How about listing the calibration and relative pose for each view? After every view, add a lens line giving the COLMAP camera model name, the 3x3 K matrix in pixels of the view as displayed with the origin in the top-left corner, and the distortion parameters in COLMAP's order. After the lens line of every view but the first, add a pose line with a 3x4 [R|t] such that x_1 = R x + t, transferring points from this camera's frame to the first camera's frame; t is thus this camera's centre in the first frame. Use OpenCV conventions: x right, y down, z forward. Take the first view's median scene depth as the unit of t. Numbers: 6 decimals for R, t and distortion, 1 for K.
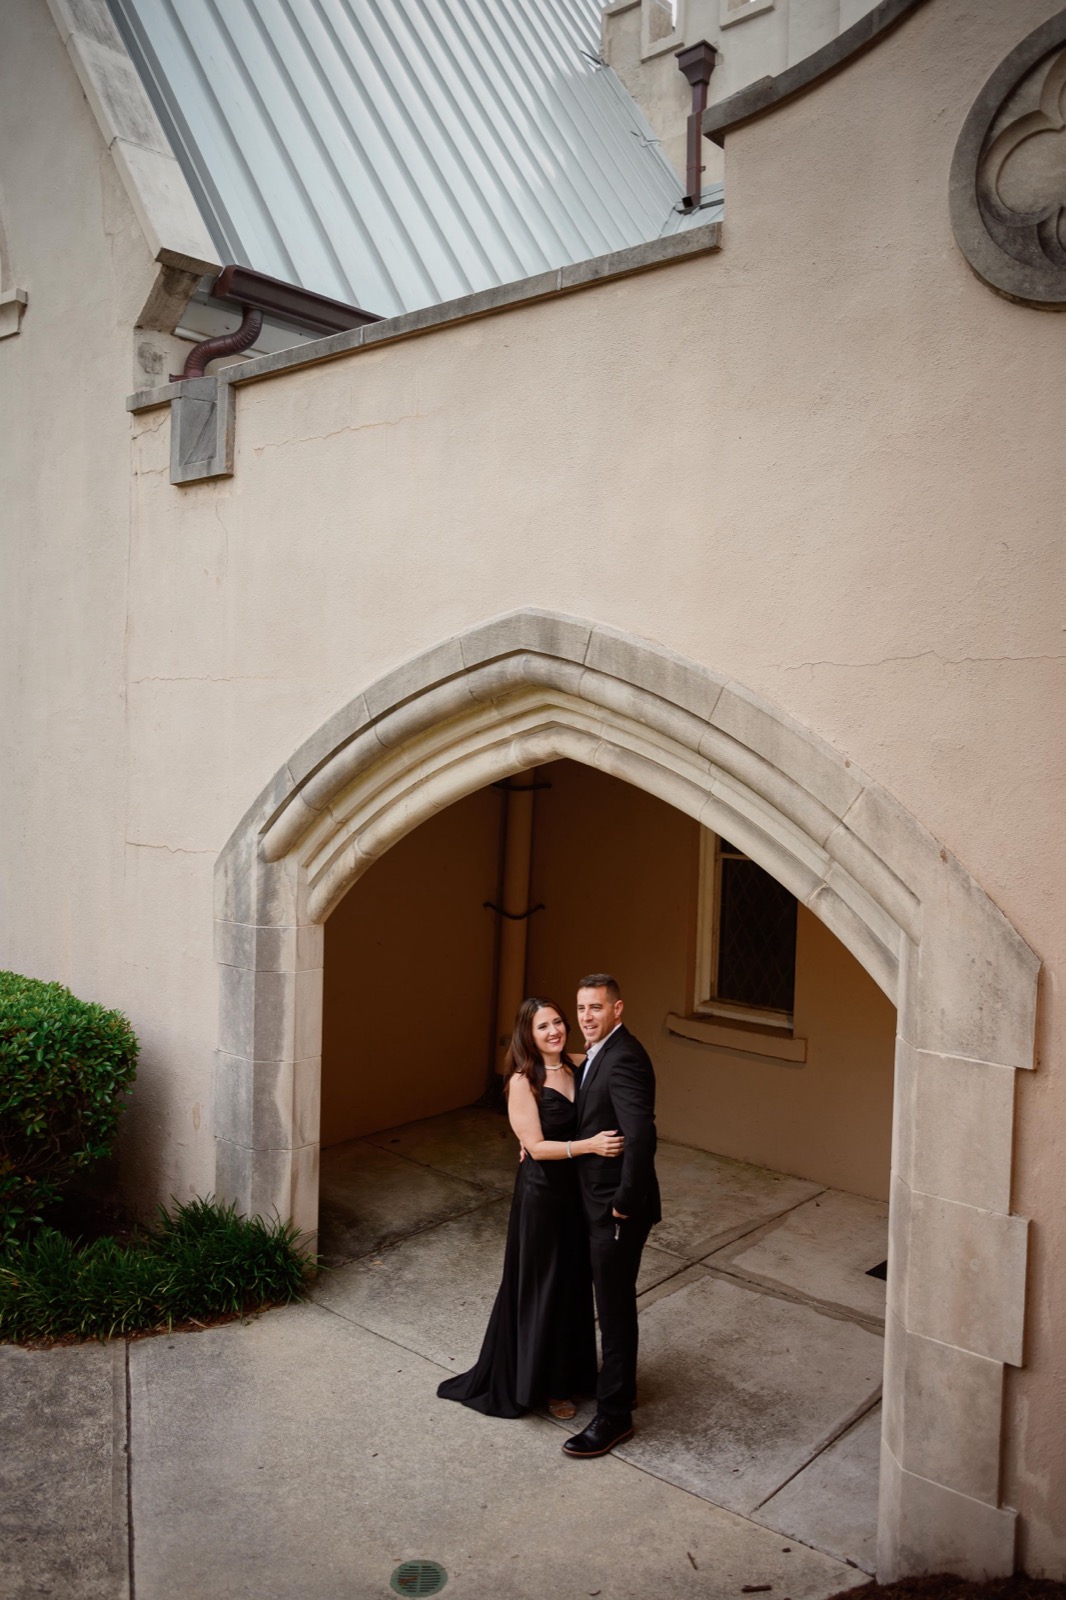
lens RADIAL K [[1446.7, 0, 426.5], [0, 1446.7, 819.1], [0, 0, 1]] dist [-0.004278, -0.004241]
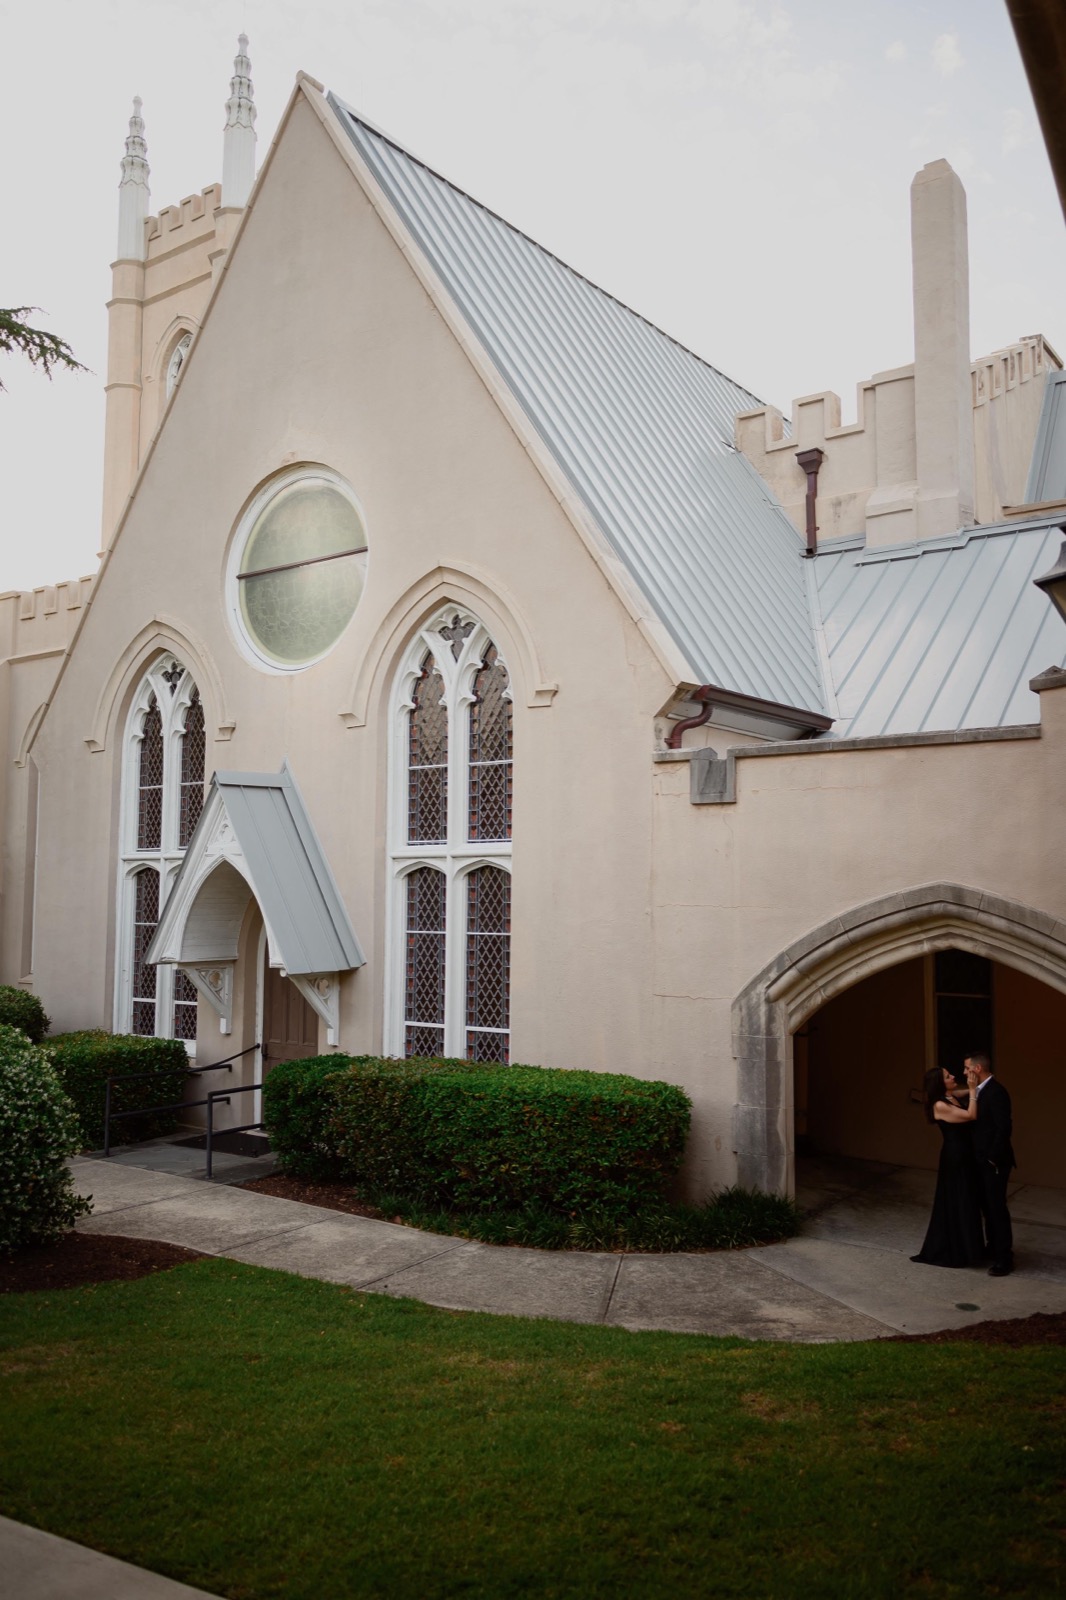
lens RADIAL K [[1446.9, 0, 460.0], [0, 1446.9, 796.8], [0, 0, 1]] dist [0.007266, 0.000444]
pose [[0.996110, -0.014310, 0.086953, -0.680866], [0.024335, 0.993026, -0.115353, -0.030283], [-0.084696, 0.117021, 0.989511, -0.904841]]
